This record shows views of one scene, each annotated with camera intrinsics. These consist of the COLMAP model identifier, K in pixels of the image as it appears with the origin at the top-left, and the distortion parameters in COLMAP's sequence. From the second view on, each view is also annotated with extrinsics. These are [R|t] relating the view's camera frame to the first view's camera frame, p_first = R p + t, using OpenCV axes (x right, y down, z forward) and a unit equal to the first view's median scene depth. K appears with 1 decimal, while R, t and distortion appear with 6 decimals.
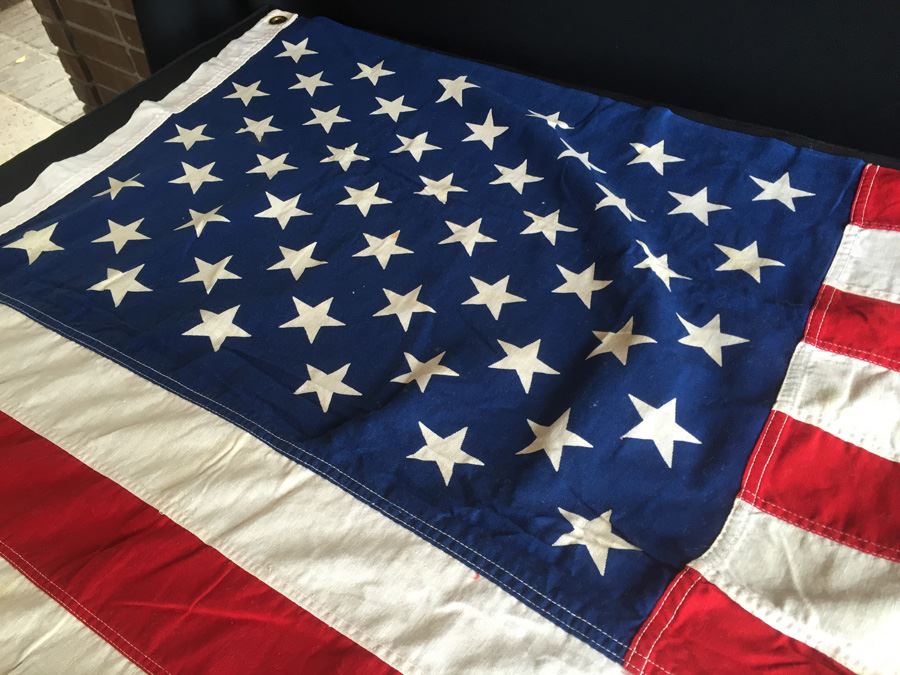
lens RADIAL K [[771.5, 0, 447.8], [0, 771.5, 334.2], [0, 0, 1]] dist [0.087472, -0.124241]
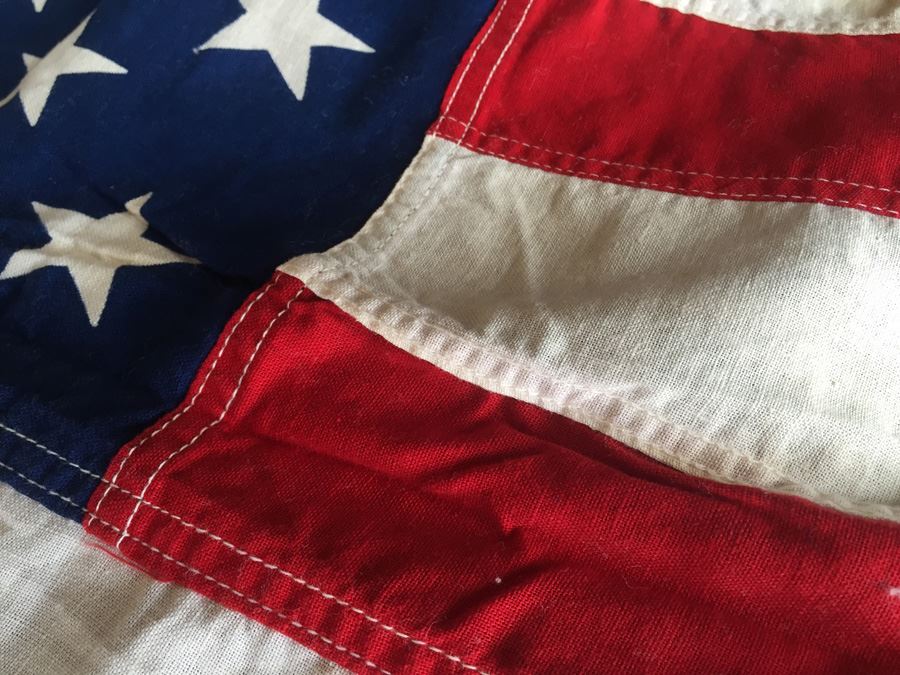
lens RADIAL K [[771.5, 0, 451.1], [0, 771.5, 347.0], [0, 0, 1]] dist [0.087472, -0.124241]
pose [[0.988306, -0.115699, 0.099322, 0.302455], [0.096668, 0.979143, 0.178702, 0.233593], [-0.117926, -0.167011, 0.978877, 0.502058]]
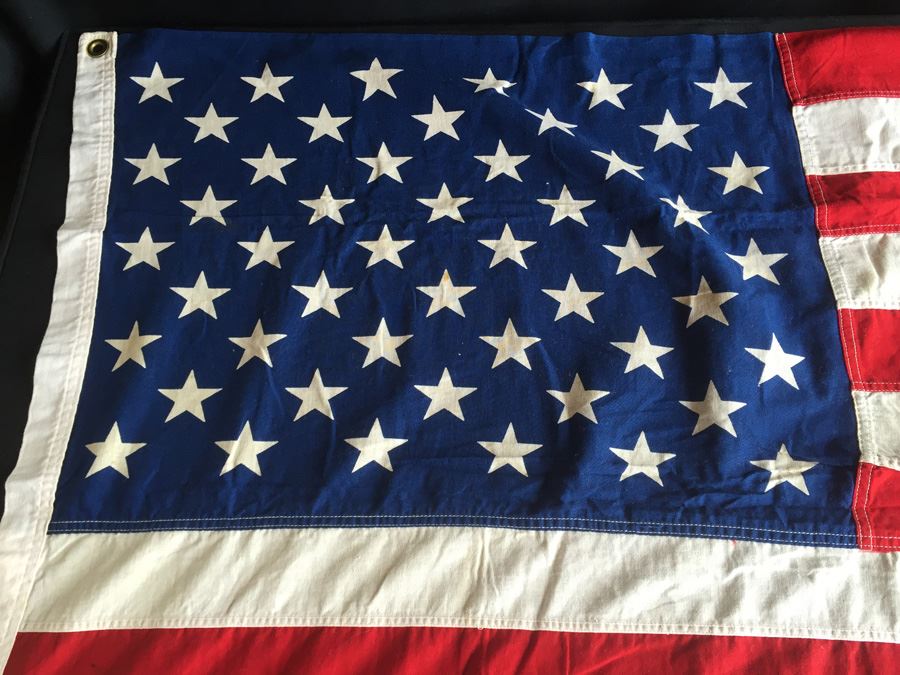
lens RADIAL K [[771.5, 0, 443.6], [0, 771.5, 333.8], [0, 0, 1]] dist [0.087472, -0.124241]
pose [[0.846389, -0.481380, 0.227812, -0.464489], [0.376793, 0.843576, 0.382631, -0.621519], [-0.376367, -0.238017, 0.895375, 0.061709]]
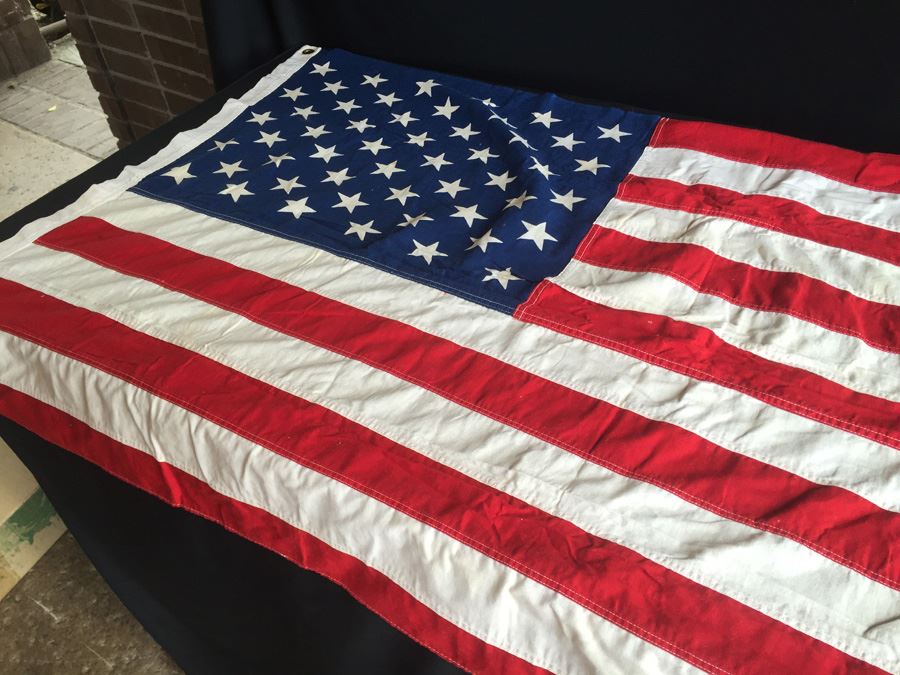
lens RADIAL K [[771.5, 0, 447.1], [0, 771.5, 336.1], [0, 0, 1]] dist [0.087472, -0.124241]
pose [[0.999084, -0.024075, 0.035385, -0.028371], [0.026642, 0.996907, -0.073933, 0.513137], [-0.033496, 0.074808, 0.996635, -0.915087]]
